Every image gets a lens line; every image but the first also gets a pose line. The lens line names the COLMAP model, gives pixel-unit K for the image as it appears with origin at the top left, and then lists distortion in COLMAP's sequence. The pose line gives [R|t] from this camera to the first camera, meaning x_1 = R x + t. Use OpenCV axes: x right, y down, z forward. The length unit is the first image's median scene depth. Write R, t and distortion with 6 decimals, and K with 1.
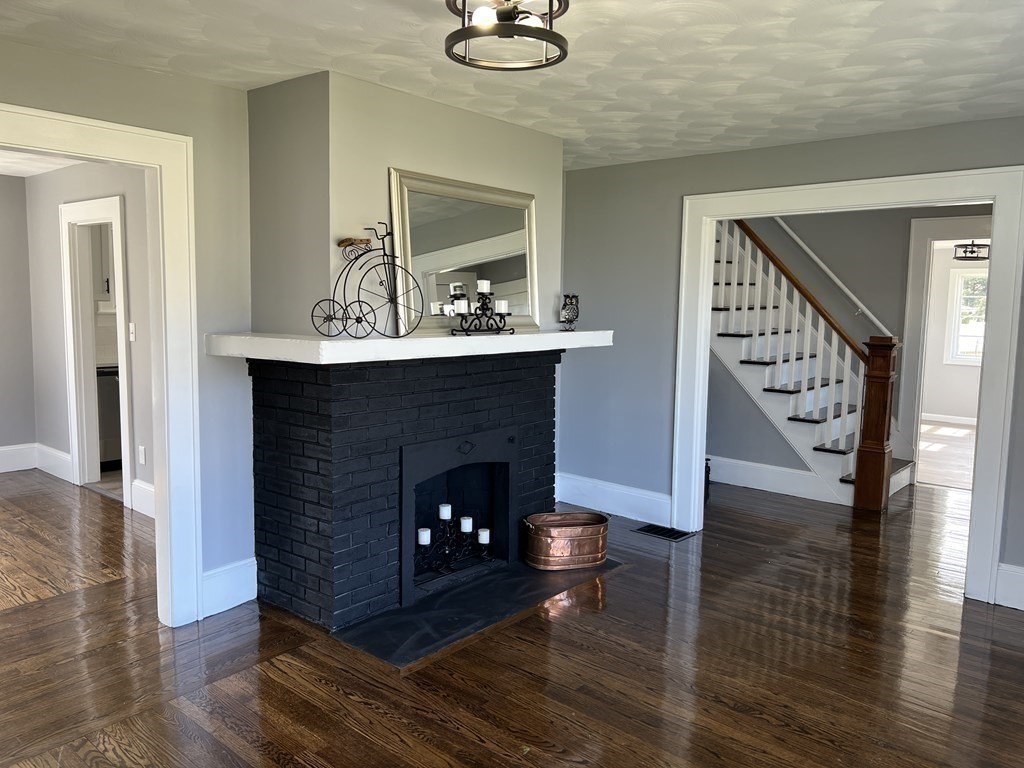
lens RADIAL K [[766.5, 0, 507.4], [0, 766.5, 385.5], [0, 0, 1]] dist [0.062361, -0.076459]
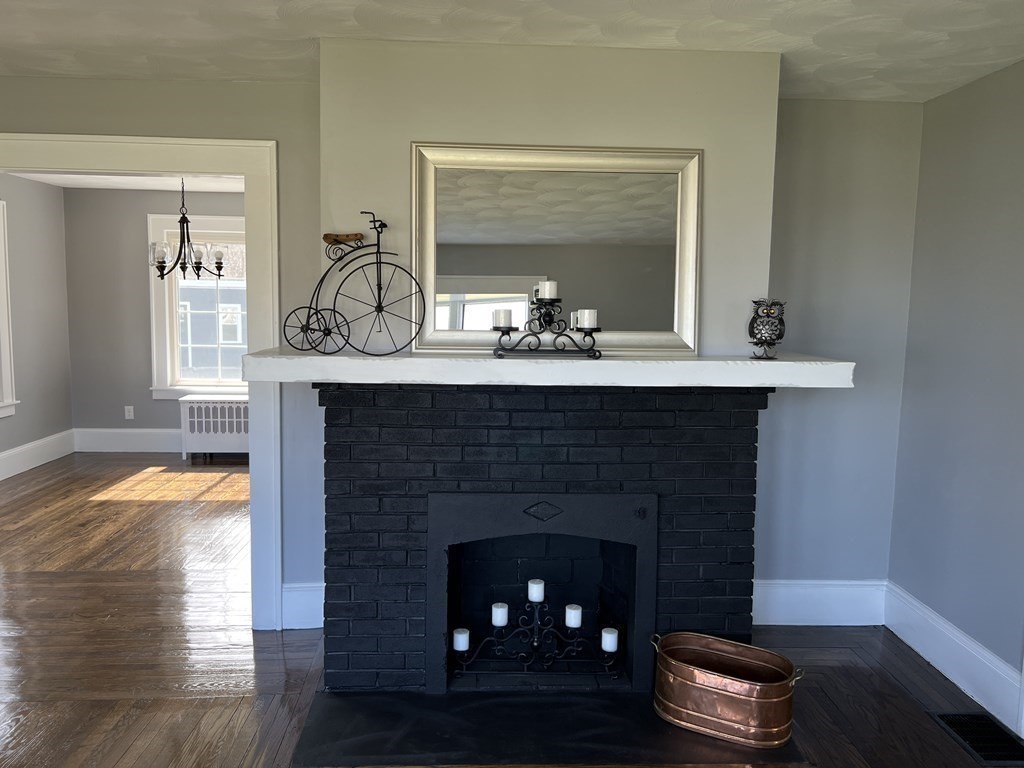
lens RADIAL K [[766.5, 0, 503.5], [0, 766.5, 385.2], [0, 0, 1]] dist [0.062361, -0.076459]
pose [[0.680886, 0.078382, -0.728183, 0.400878], [-0.086150, 0.995926, 0.026647, -0.049134], [0.727305, 0.044589, 0.684865, 0.422975]]
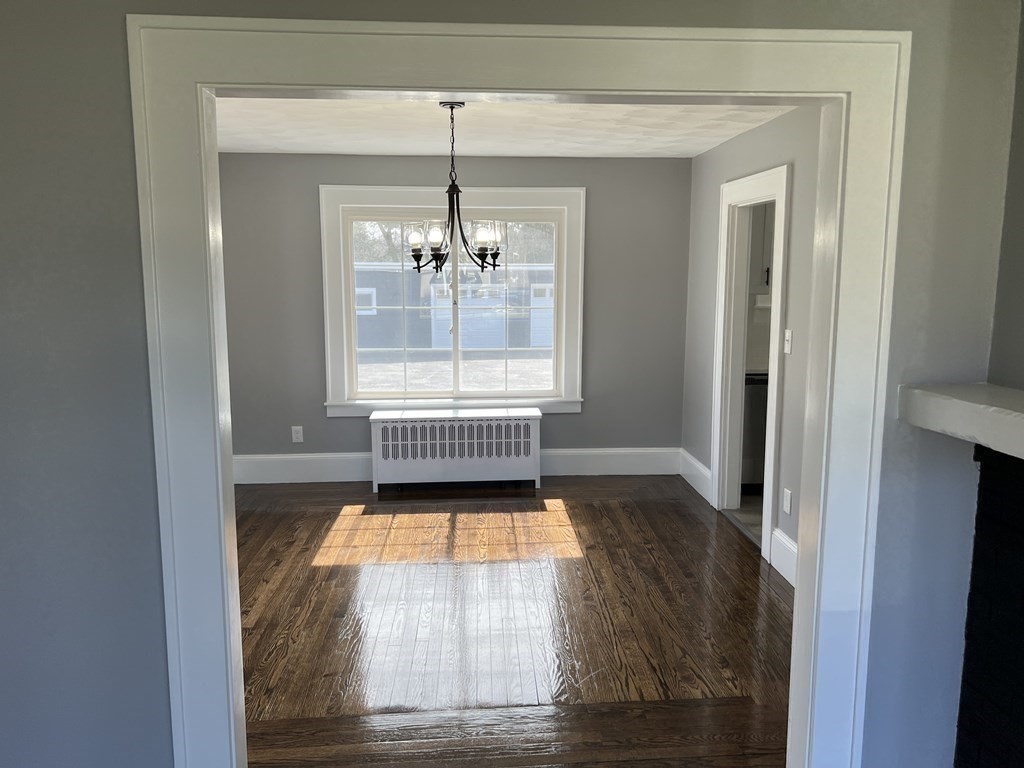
lens RADIAL K [[766.5, 0, 506.4], [0, 766.5, 377.4], [0, 0, 1]] dist [0.062361, -0.076459]
pose [[0.689507, 0.080882, -0.719748, -0.144905], [-0.061450, 0.996695, 0.053137, -0.067796], [0.721667, 0.007590, 0.692198, 0.317851]]
